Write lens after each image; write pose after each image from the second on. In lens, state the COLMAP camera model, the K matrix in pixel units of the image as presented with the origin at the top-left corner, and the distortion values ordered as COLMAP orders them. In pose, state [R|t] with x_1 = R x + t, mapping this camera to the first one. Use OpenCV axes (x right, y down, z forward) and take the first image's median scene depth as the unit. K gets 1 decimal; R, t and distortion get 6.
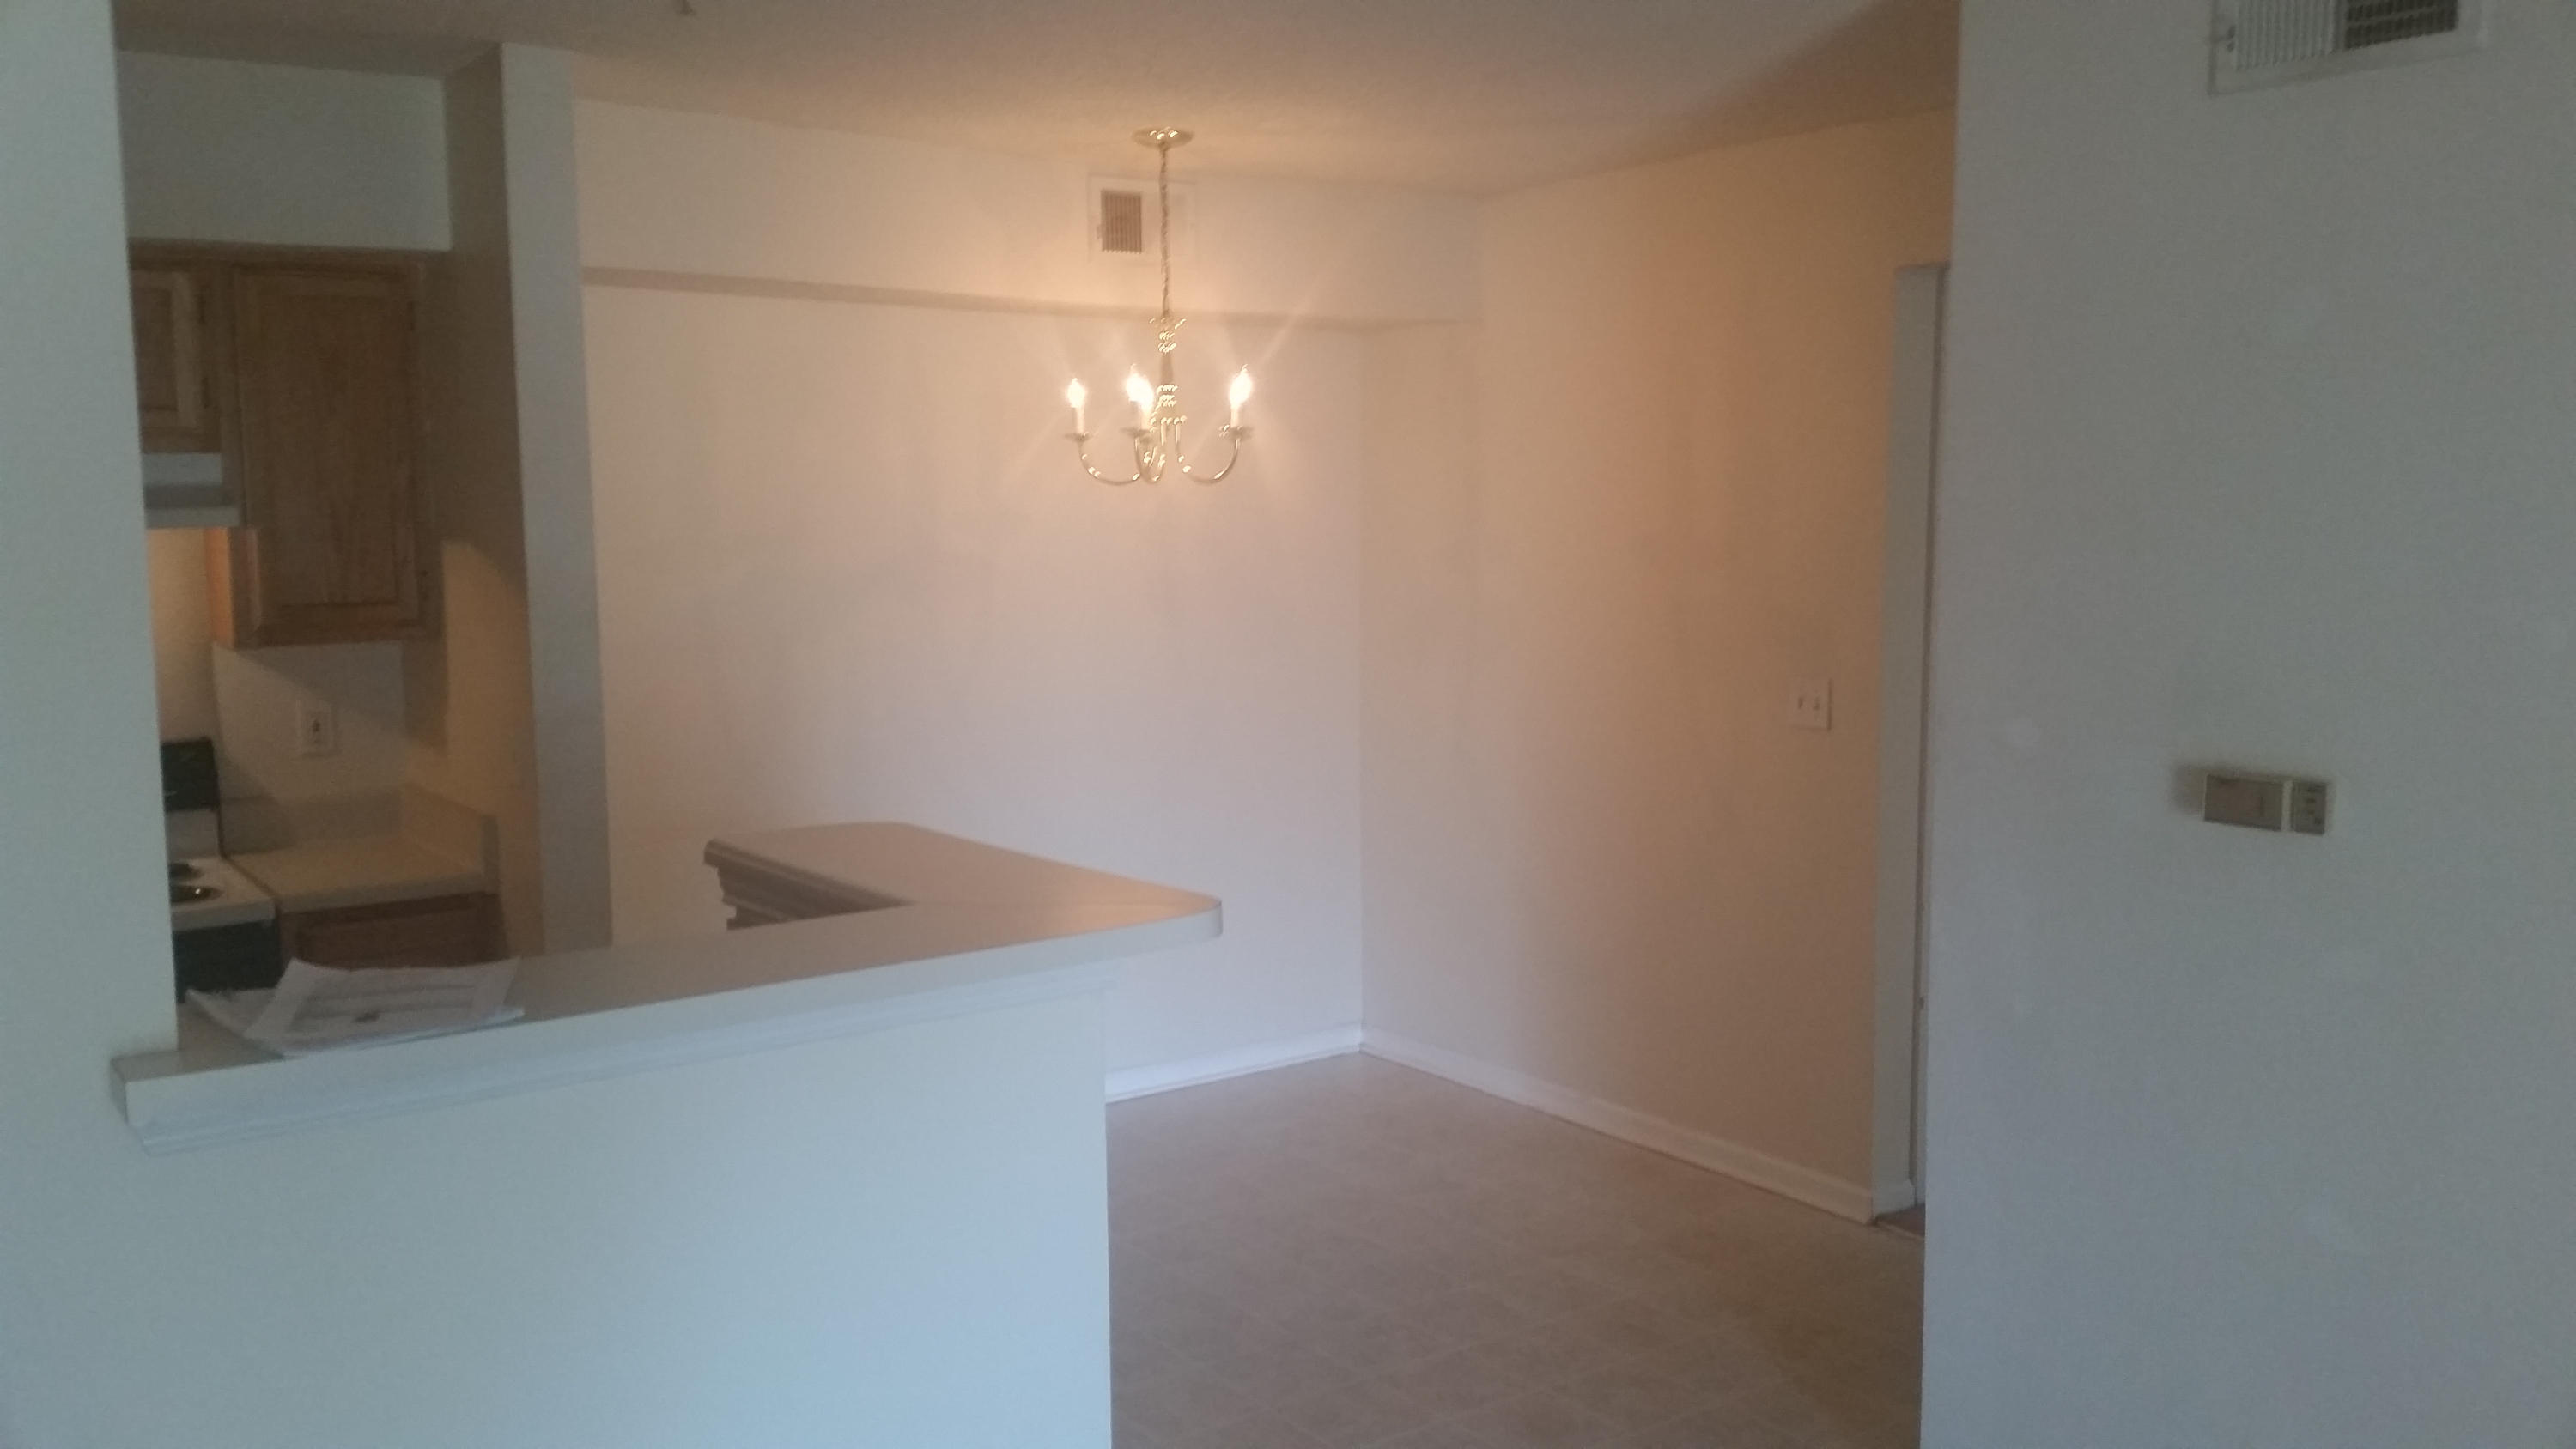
lens RADIAL K [[2092.2, 0, 1288.0], [0, 2092.2, 724.5], [0, 0, 1]] dist [0.001265, -0.001037]
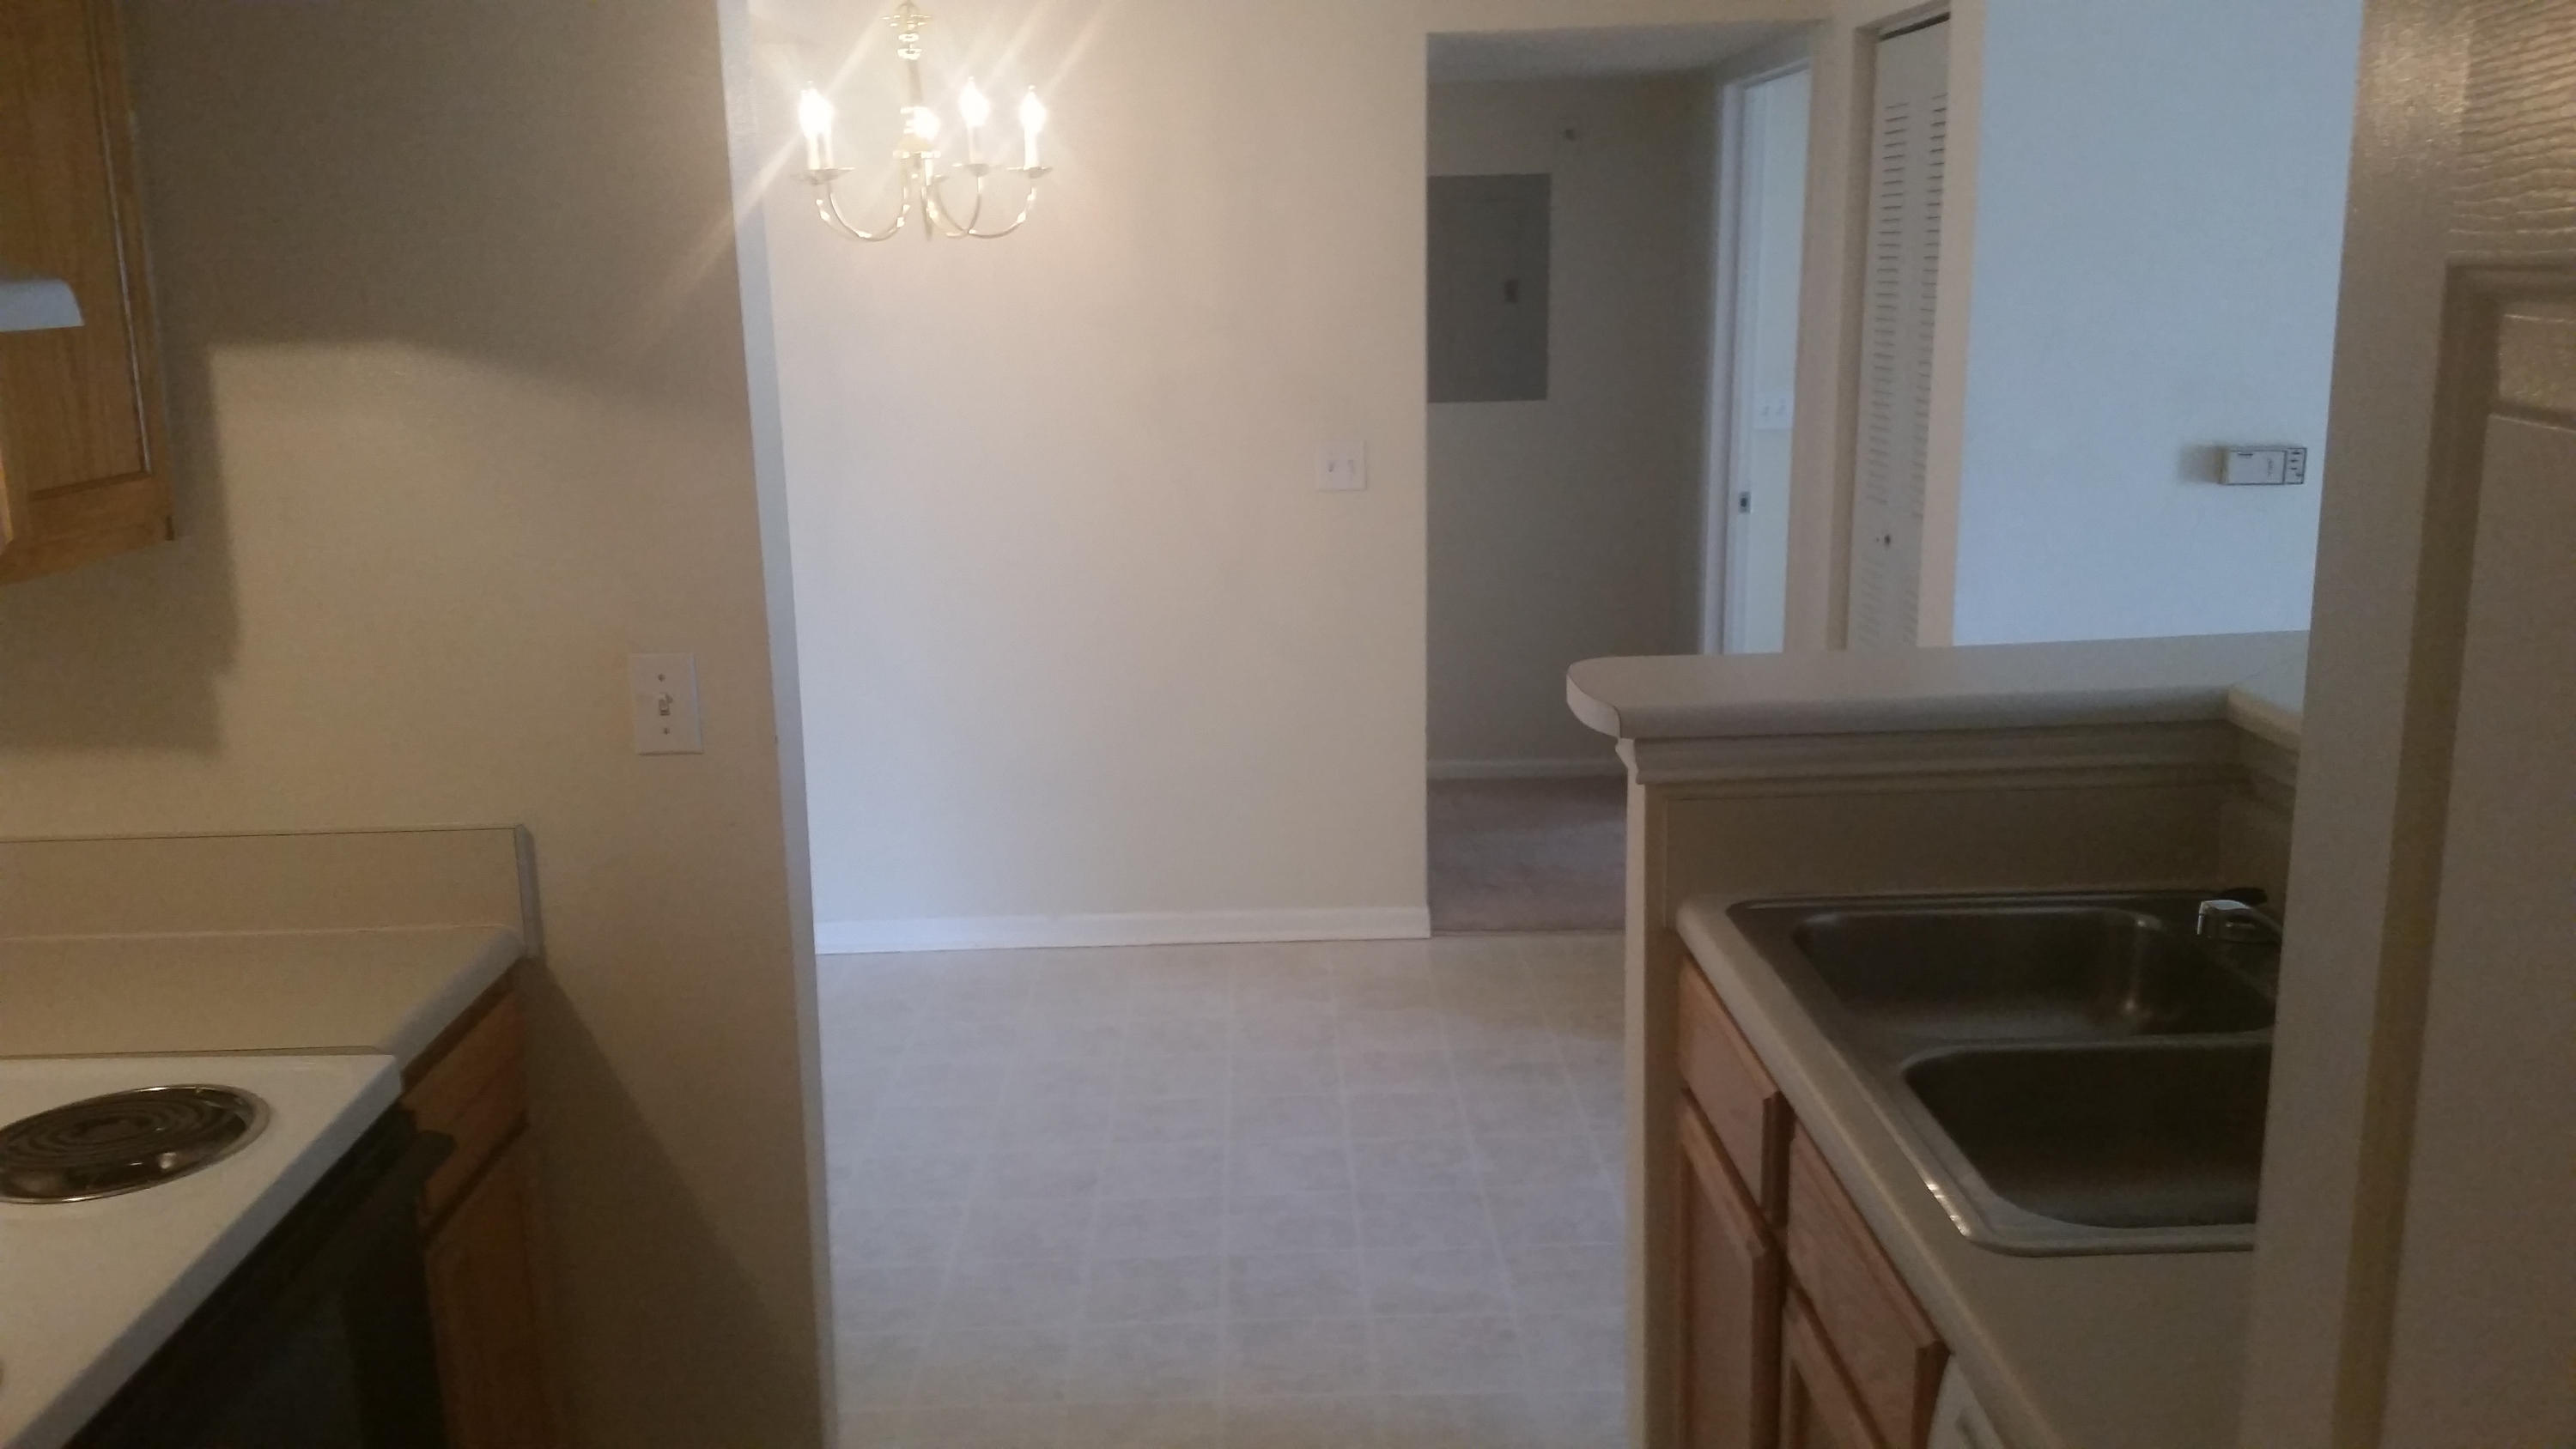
lens RADIAL K [[2092.2, 0, 1288.0], [0, 2092.2, 724.5], [0, 0, 1]] dist [0.001265, -0.001037]
pose [[0.513345, -0.172798, 0.840605, -0.683864], [0.098362, 0.984911, 0.142394, -0.035794], [-0.852527, 0.009586, 0.522596, 0.500062]]
